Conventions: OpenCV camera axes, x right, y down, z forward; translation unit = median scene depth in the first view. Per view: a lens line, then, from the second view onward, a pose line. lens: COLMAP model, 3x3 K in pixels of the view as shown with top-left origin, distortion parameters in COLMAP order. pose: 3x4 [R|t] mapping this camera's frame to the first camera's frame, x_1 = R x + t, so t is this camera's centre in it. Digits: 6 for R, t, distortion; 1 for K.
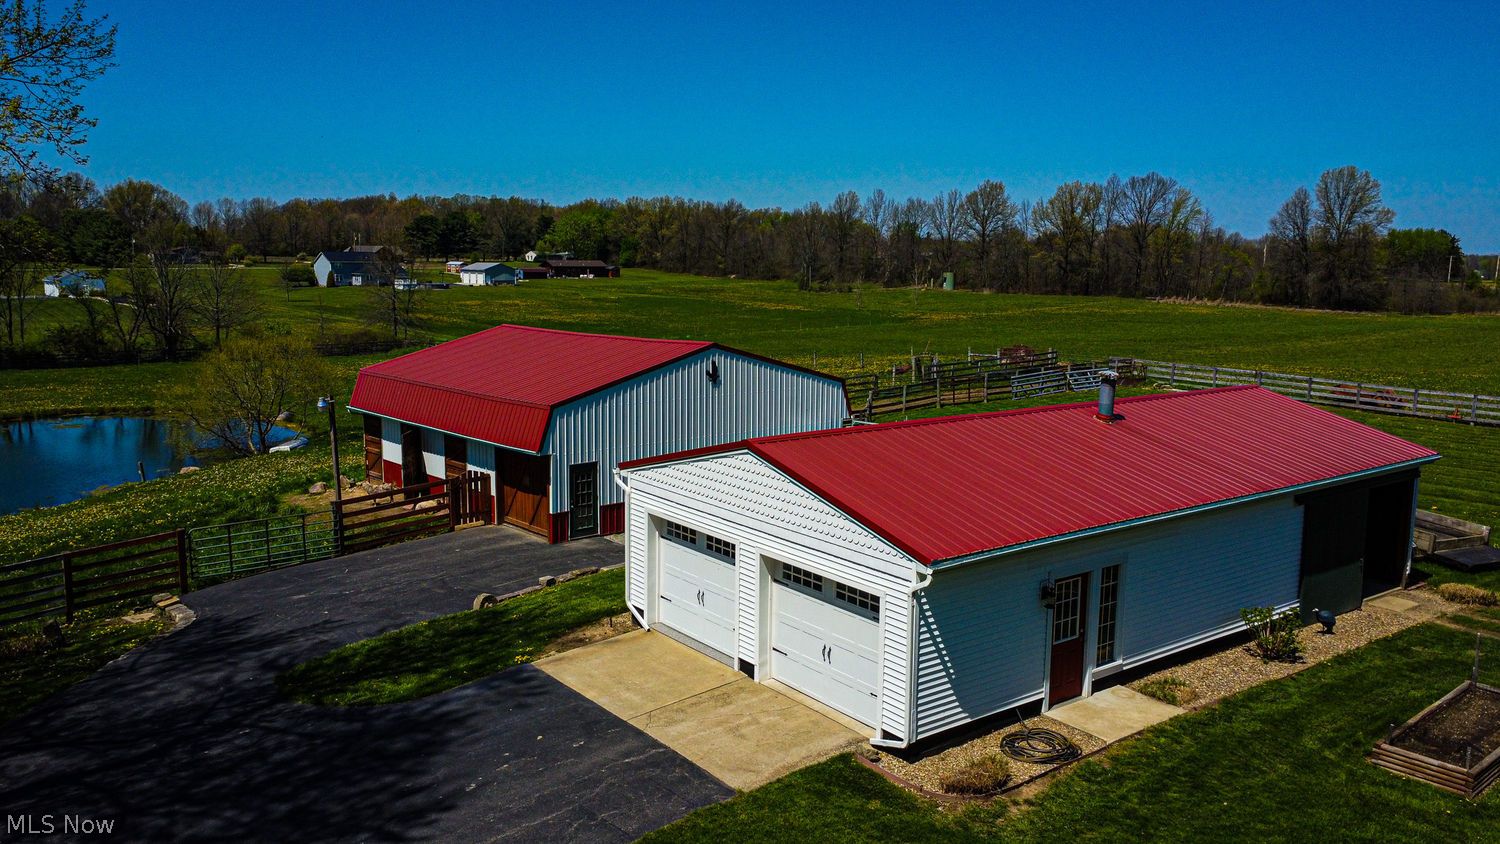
lens RADIAL K [[1191.8, 0, 750.0], [0, 1191.8, 422.0], [0, 0, 1]] dist [-0.000364, -0.003287]
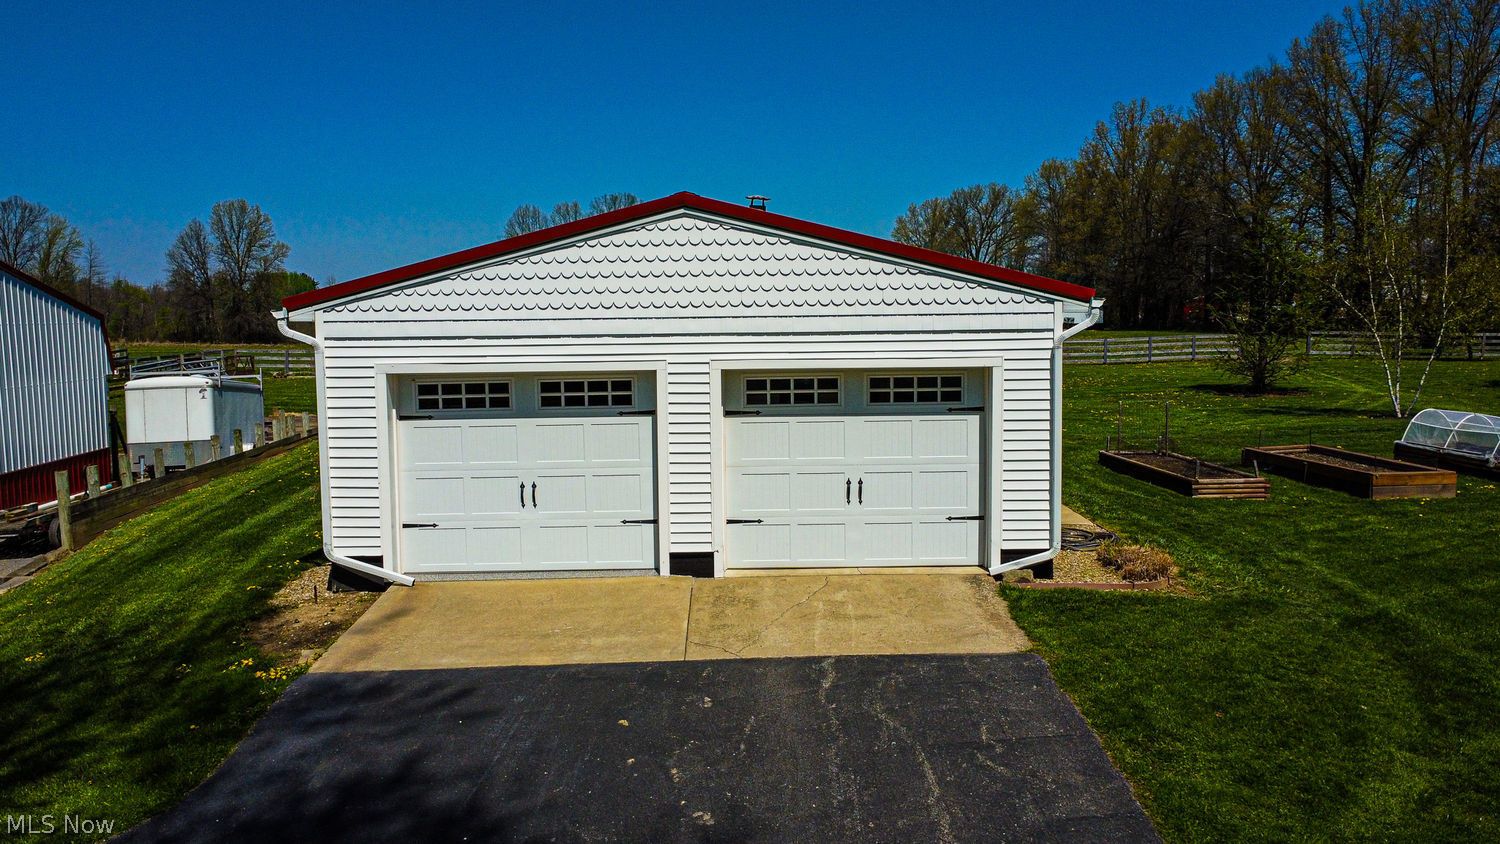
lens RADIAL K [[1191.8, 0, 750.0], [0, 1191.8, 422.0], [0, 0, 1]] dist [-0.000364, -0.003287]
pose [[0.552735, -0.085372, 0.828972, -0.465764], [0.147022, 0.989126, 0.003836, 0.124070], [-0.820285, 0.119757, 0.559276, 0.566712]]
